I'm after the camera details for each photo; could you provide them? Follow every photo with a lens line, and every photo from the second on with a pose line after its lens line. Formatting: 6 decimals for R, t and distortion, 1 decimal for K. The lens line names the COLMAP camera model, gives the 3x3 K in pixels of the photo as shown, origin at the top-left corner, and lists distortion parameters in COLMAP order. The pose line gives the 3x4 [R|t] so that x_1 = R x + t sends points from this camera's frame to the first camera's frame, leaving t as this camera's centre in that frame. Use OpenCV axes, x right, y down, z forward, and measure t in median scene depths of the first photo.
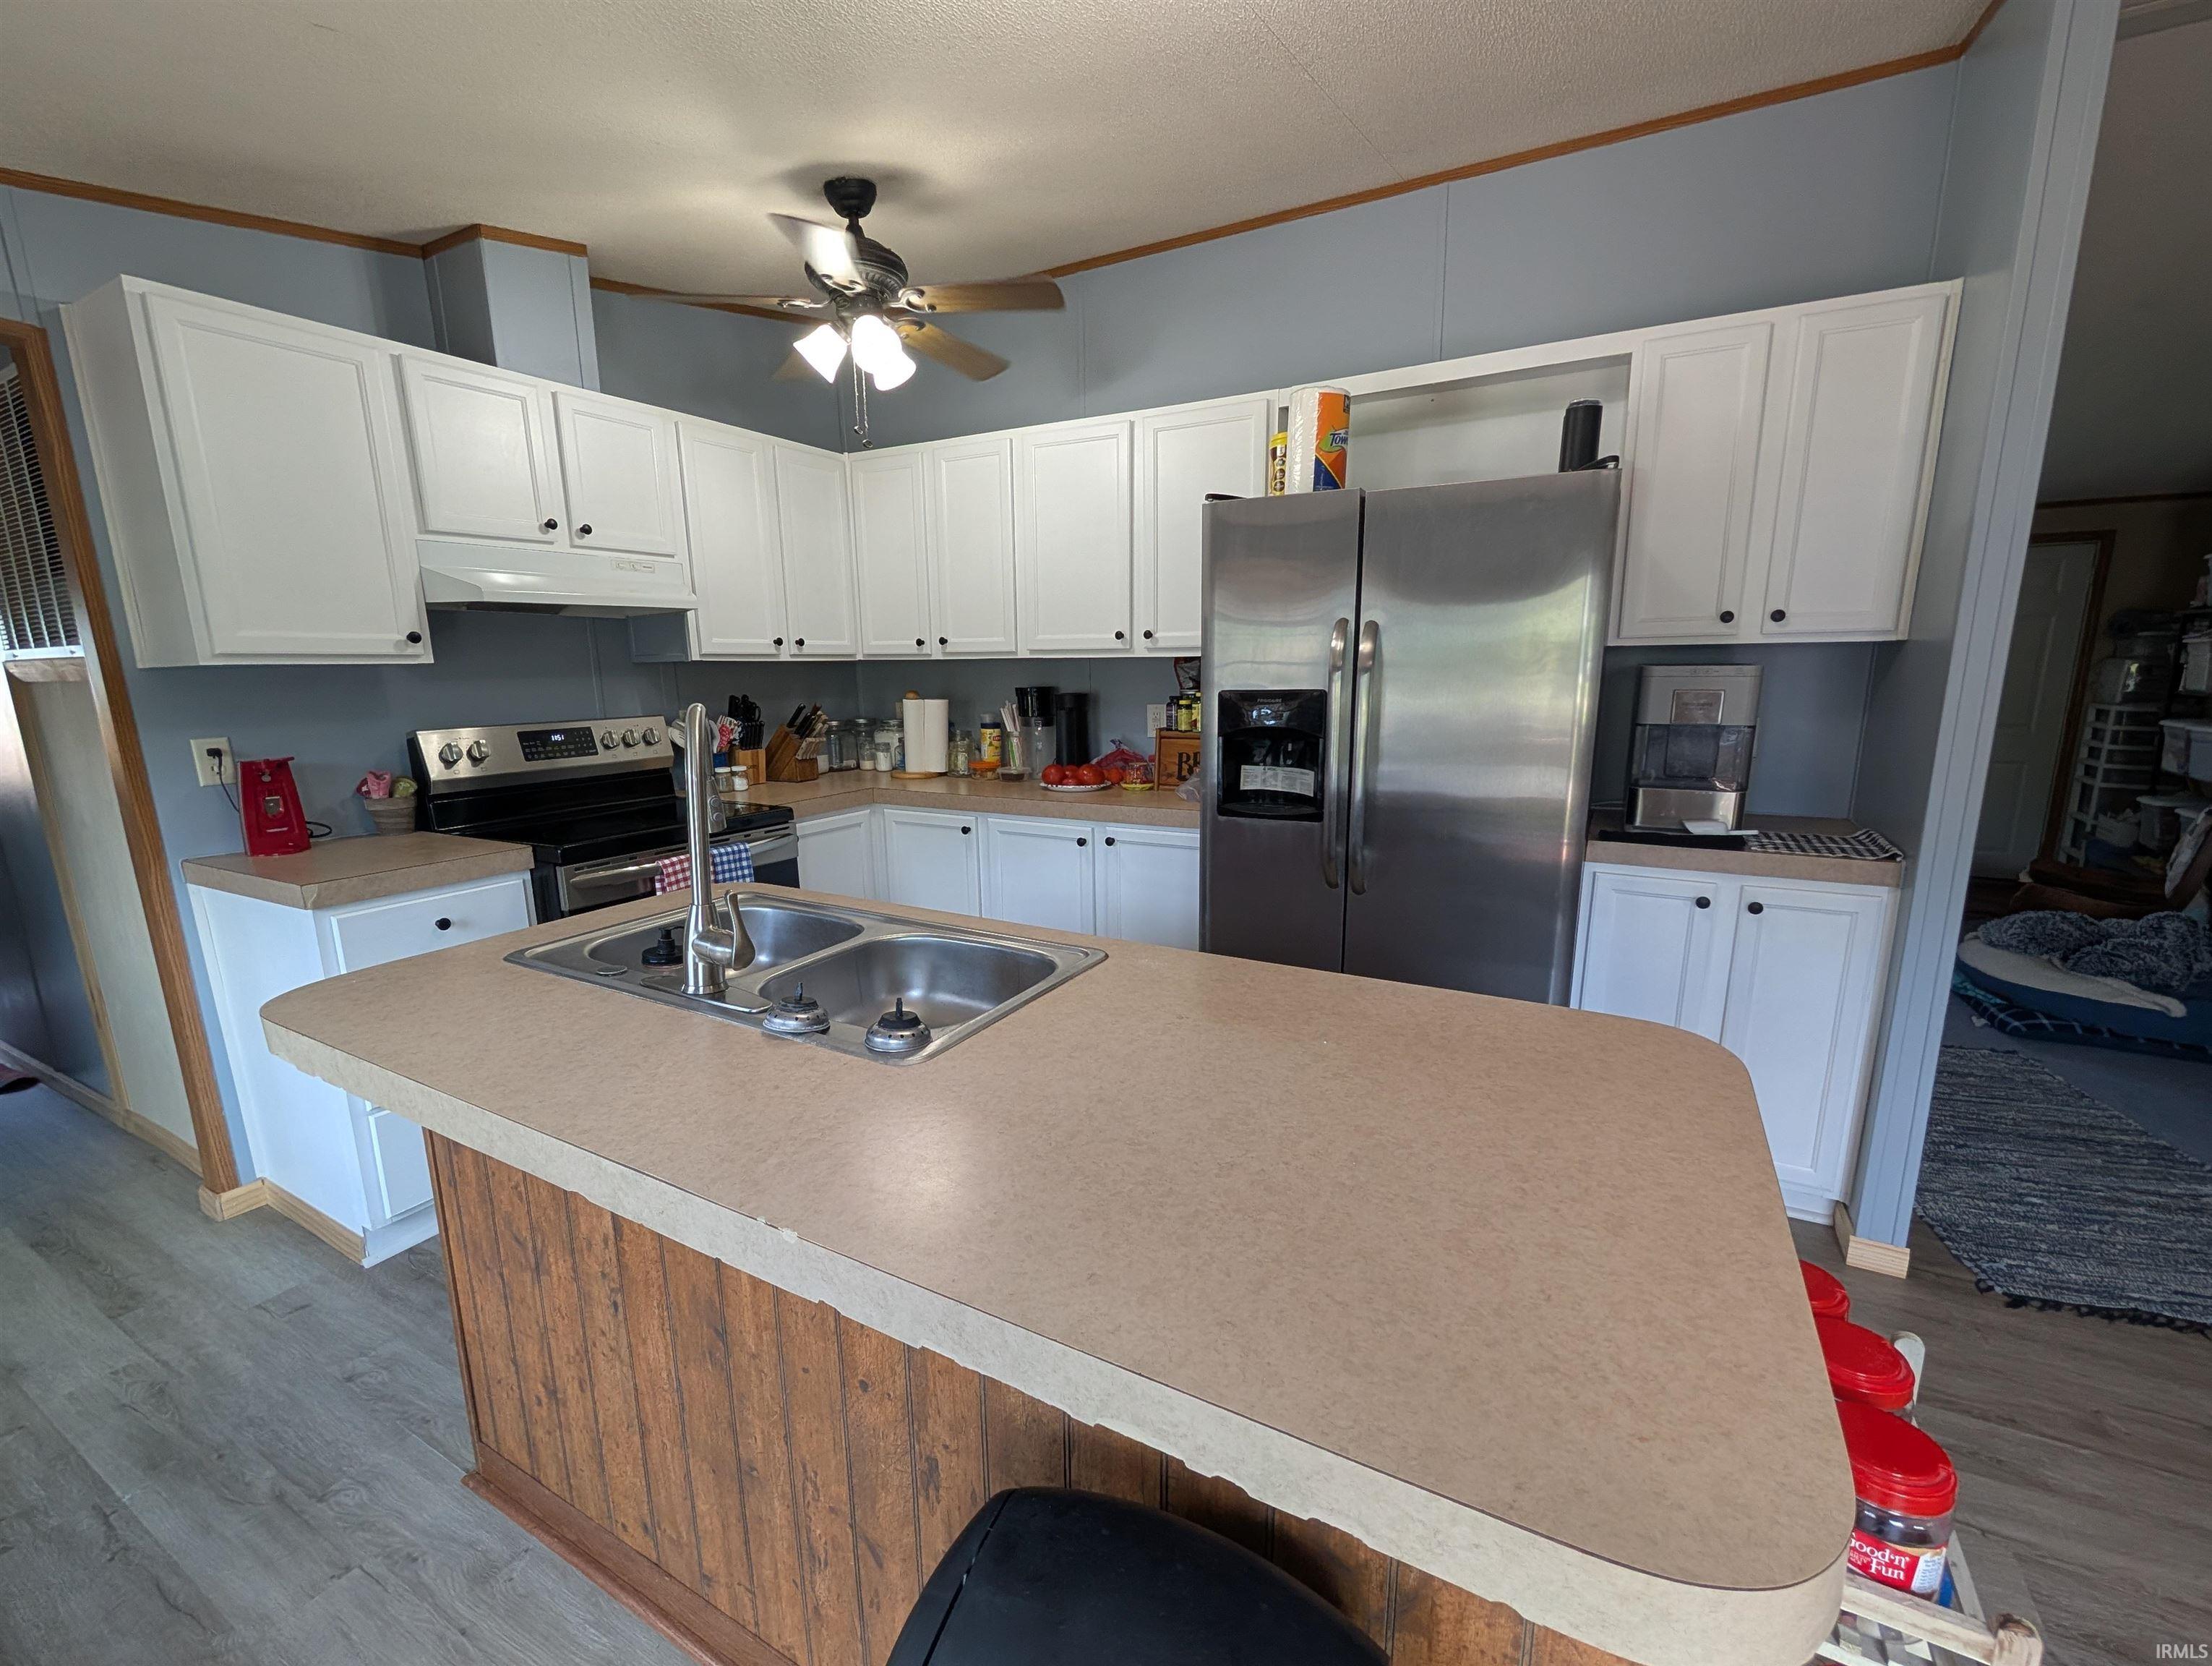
lens RADIAL K [[939.5, 0, 1099.8], [0, 939.5, 851.8], [0, 0, 1]] dist [-0.000484, -0.000077]
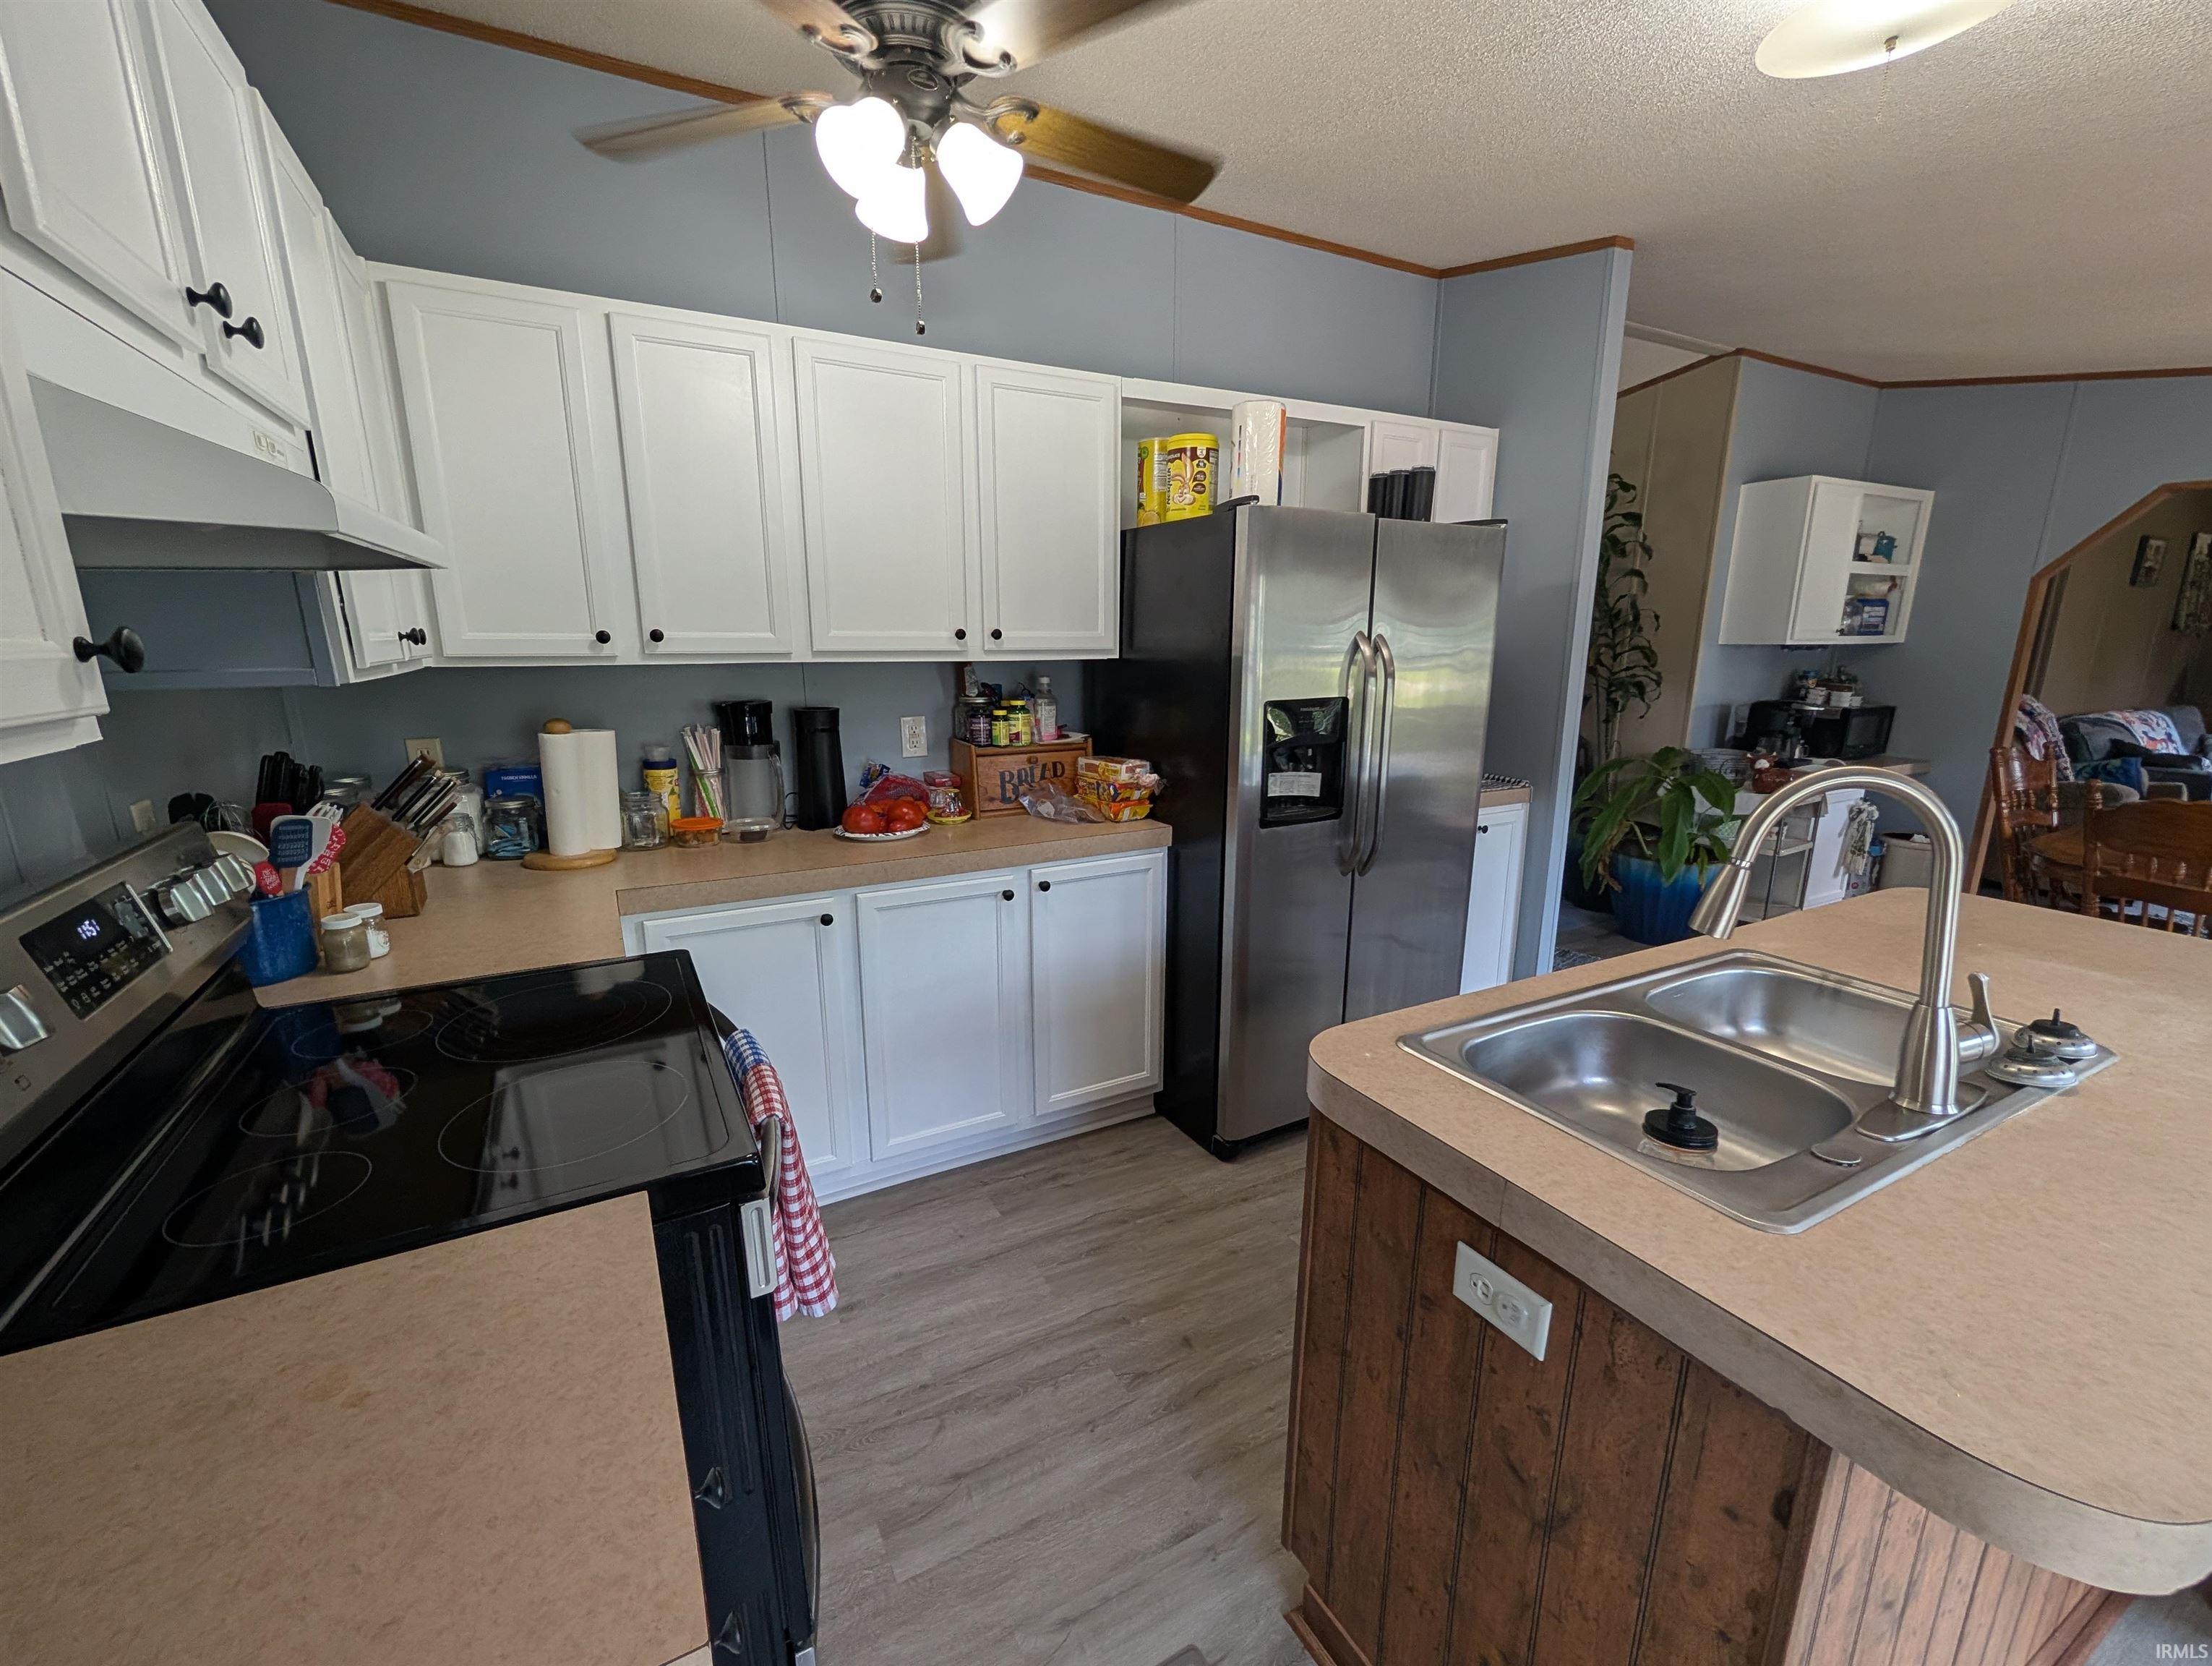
lens RADIAL K [[939.5, 0, 1099.8], [0, 939.5, 851.8], [0, 0, 1]] dist [-0.000484, -0.000077]
pose [[0.536766, -0.179964, 0.824315, -0.608825], [0.163254, 0.980677, 0.107795, -0.116008], [-0.827787, 0.076712, 0.555774, 0.475419]]
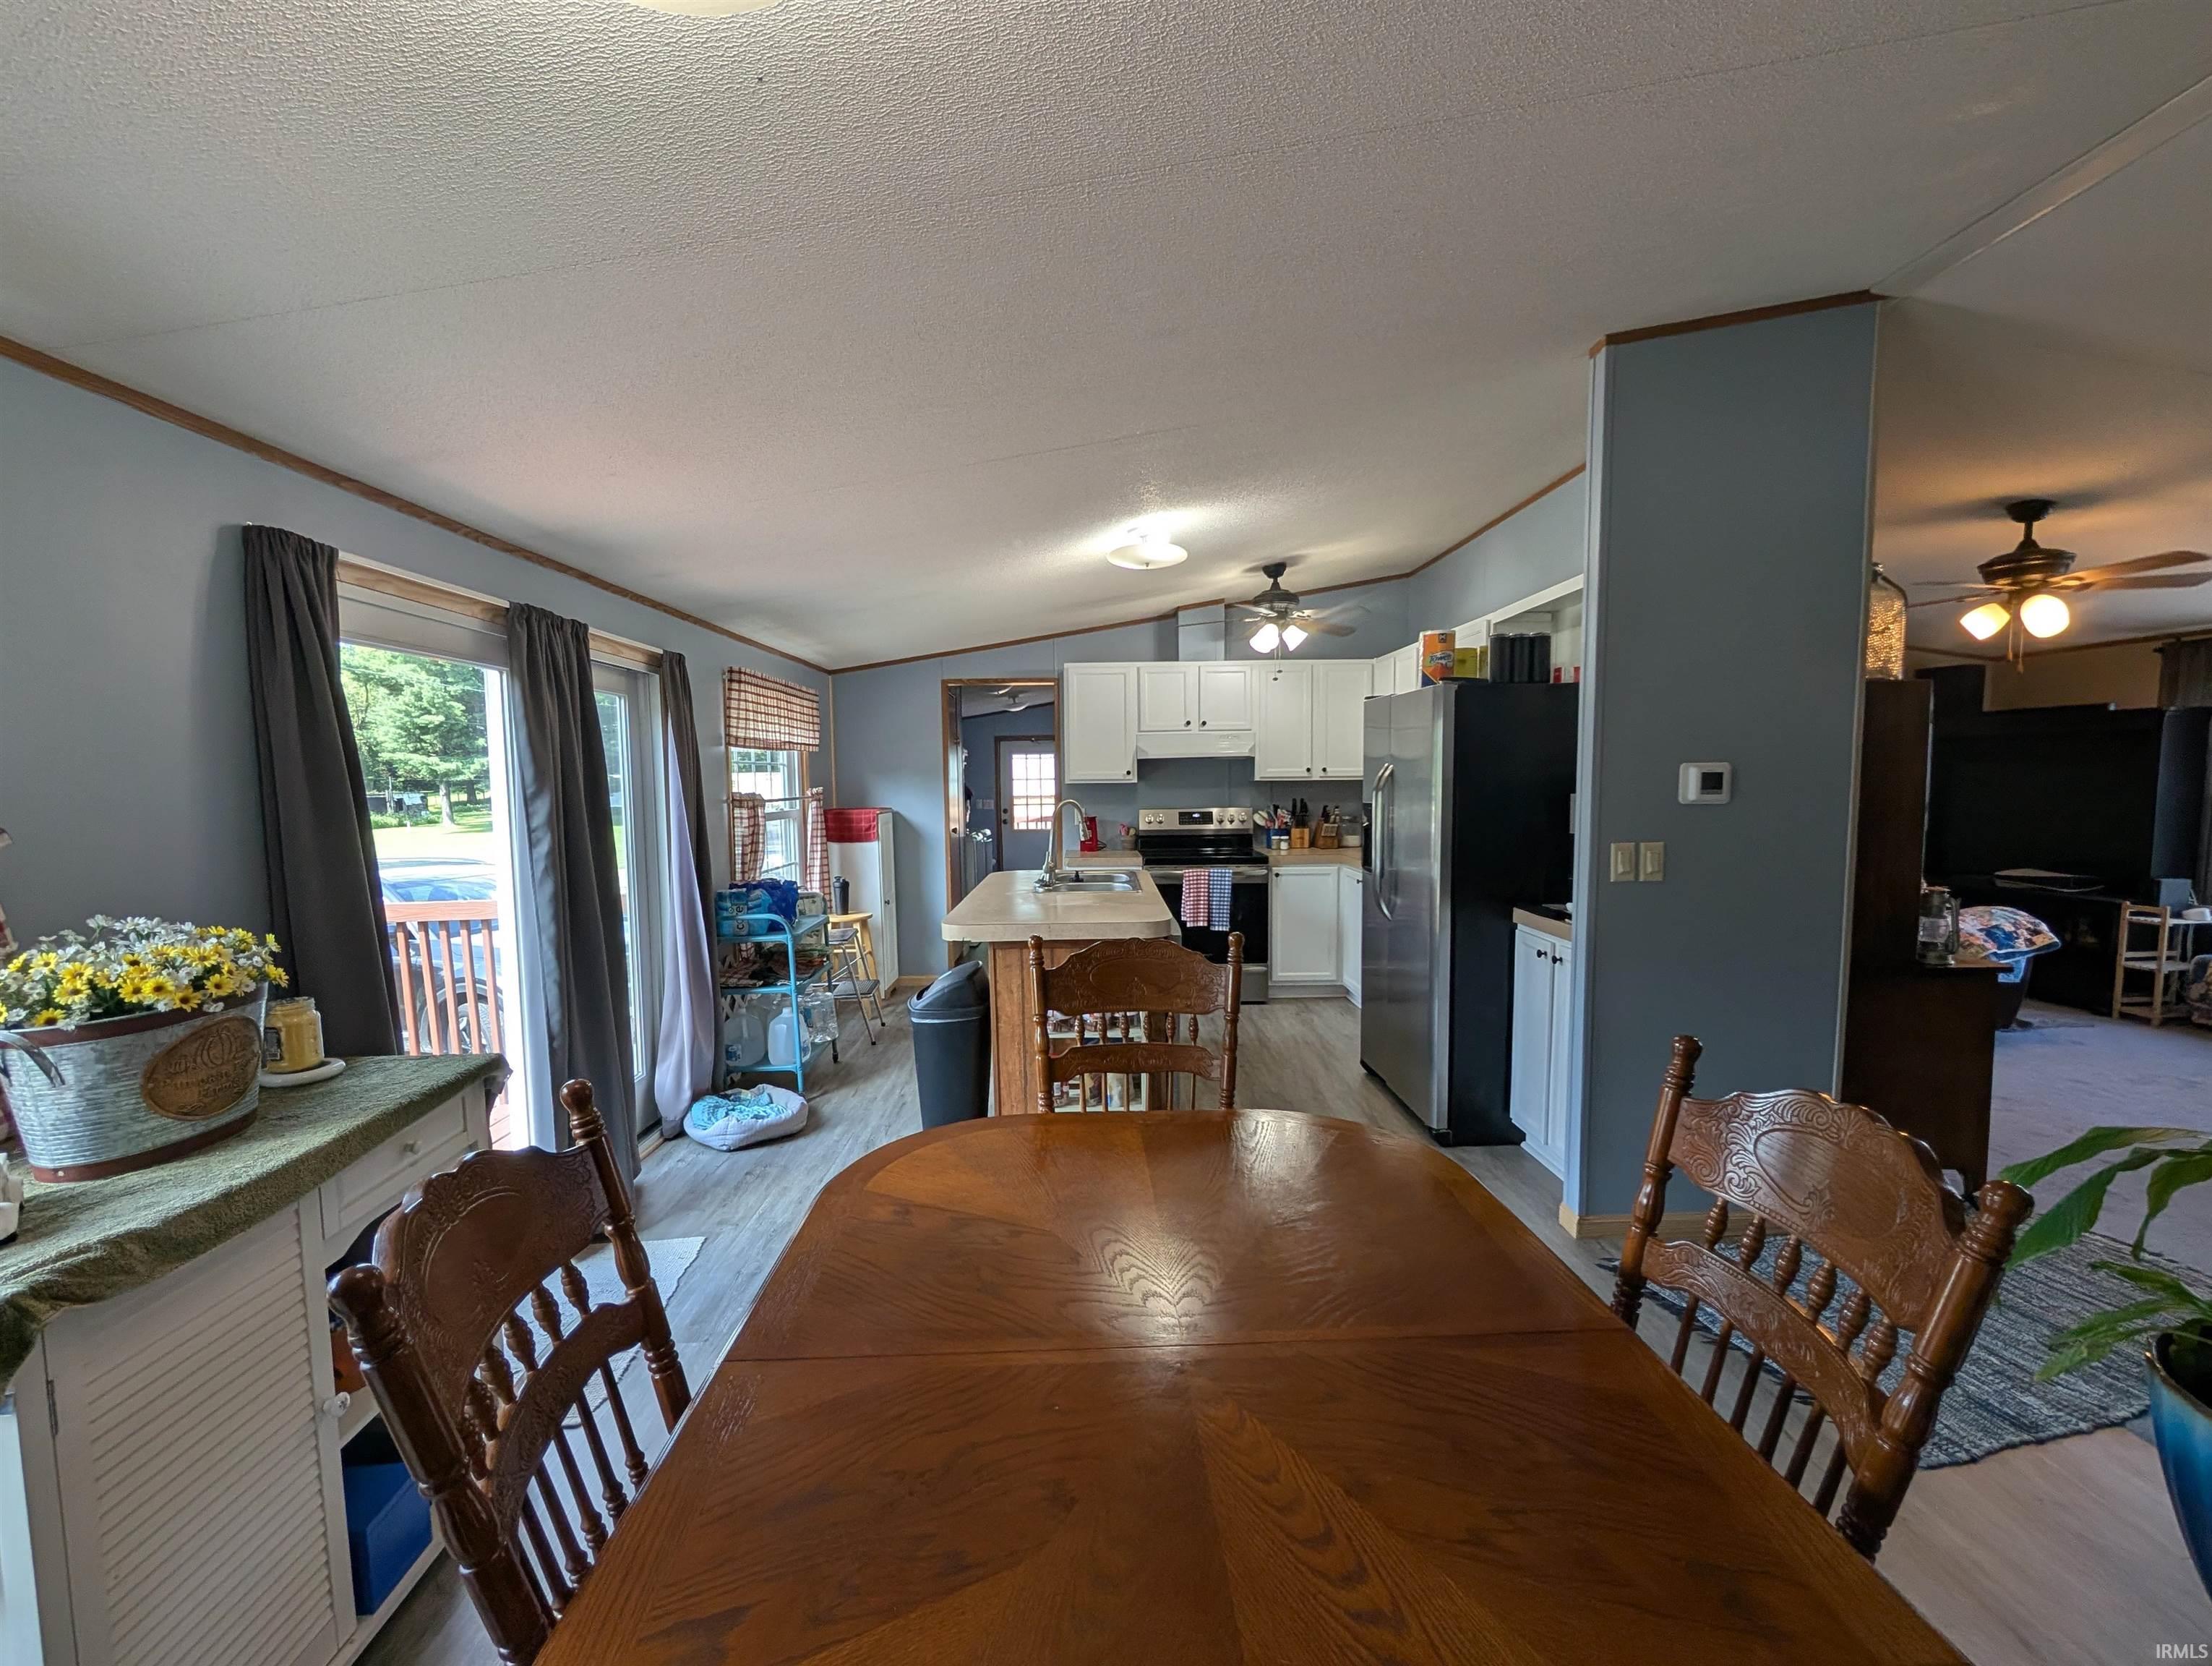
lens RADIAL K [[939.5, 0, 1099.8], [0, 939.5, 851.8], [0, 0, 1]] dist [-0.000484, -0.000077]
pose [[0.526030, 0.076678, -0.847002, 1.105665], [-0.167896, 0.985690, -0.015038, 0.029119], [0.833729, 0.150118, 0.531377, -0.311606]]
